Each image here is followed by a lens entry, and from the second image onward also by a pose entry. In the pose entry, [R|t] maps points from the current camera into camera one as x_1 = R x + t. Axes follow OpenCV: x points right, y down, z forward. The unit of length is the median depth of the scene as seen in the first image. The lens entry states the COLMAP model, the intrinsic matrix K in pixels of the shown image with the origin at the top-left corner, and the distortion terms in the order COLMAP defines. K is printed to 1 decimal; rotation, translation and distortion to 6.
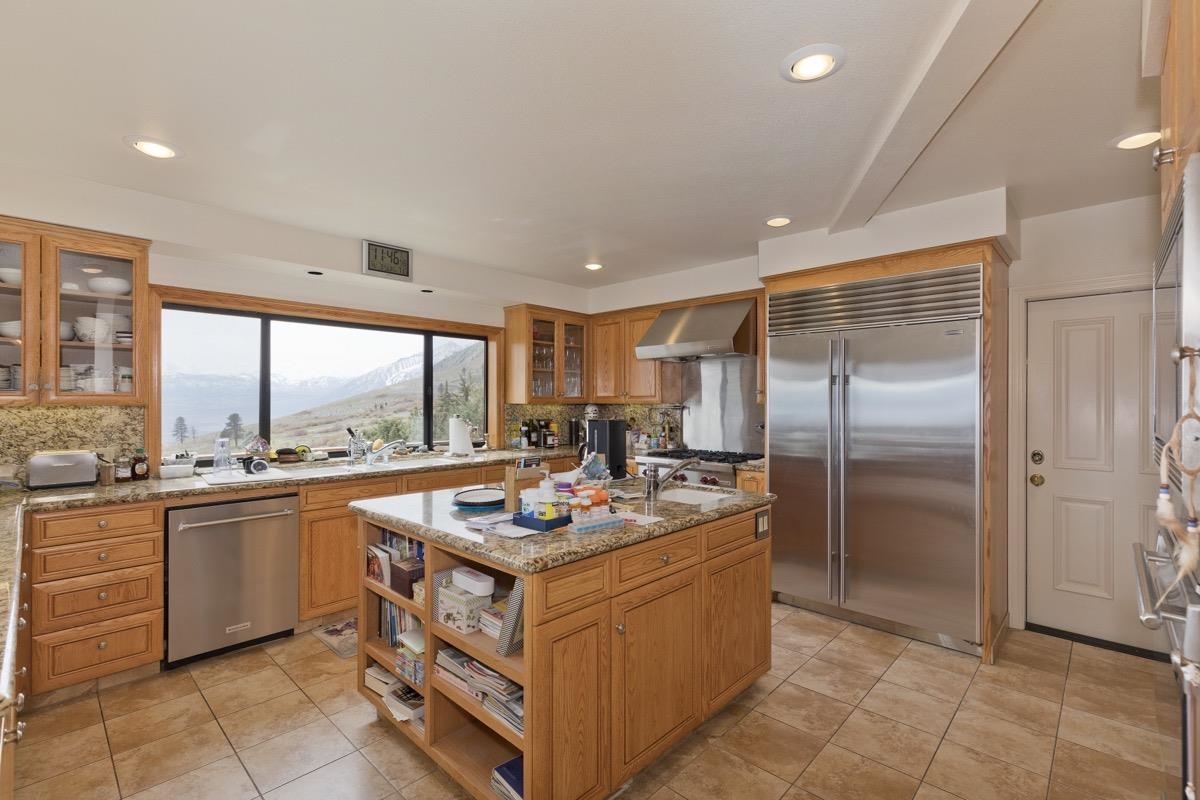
lens RADIAL K [[537.7, 0, 600.4], [0, 537.7, 402.0], [0, 0, 1]] dist [0.008241, -0.000431]
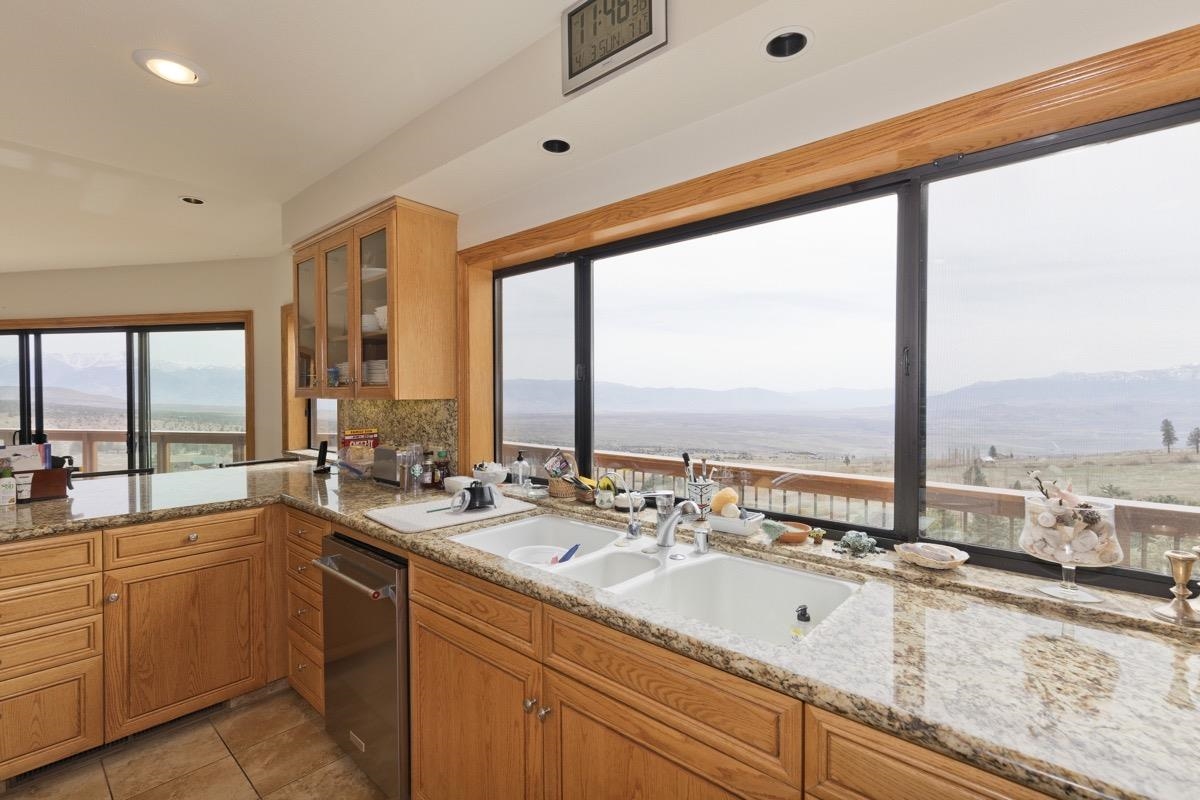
lens RADIAL K [[537.7, 0, 602.9], [0, 537.7, 403.3], [0, 0, 1]] dist [0.008241, -0.000431]
pose [[0.035721, 0.016465, -0.999226, -0.006386], [-0.002142, 0.999863, 0.016399, -0.002085], [0.999359, 0.001554, 0.035752, 0.903899]]
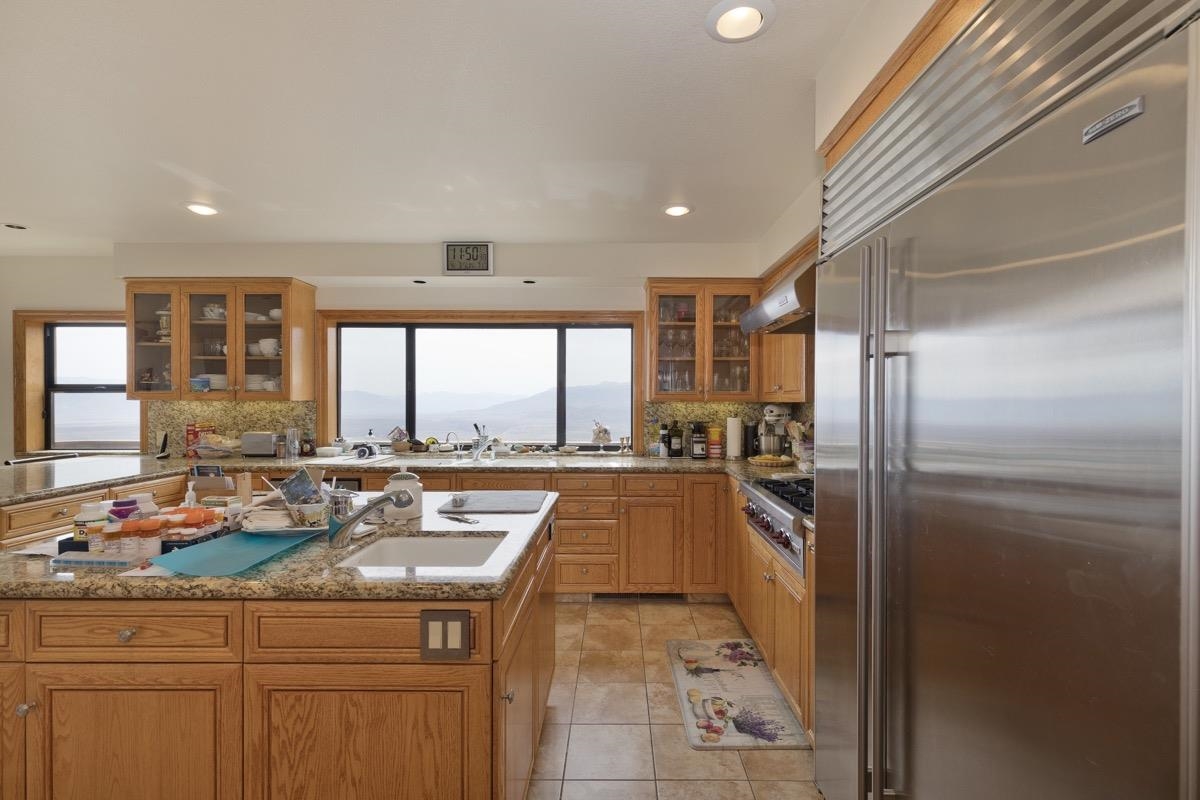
lens RADIAL K [[537.7, 0, 606.8], [0, 537.7, 404.4], [0, 0, 1]] dist [0.008241, -0.000431]
pose [[0.680270, 0.009231, -0.732904, 0.479037], [-0.003060, 0.999948, 0.009755, -0.000278], [0.732956, -0.004393, 0.680262, 0.466403]]
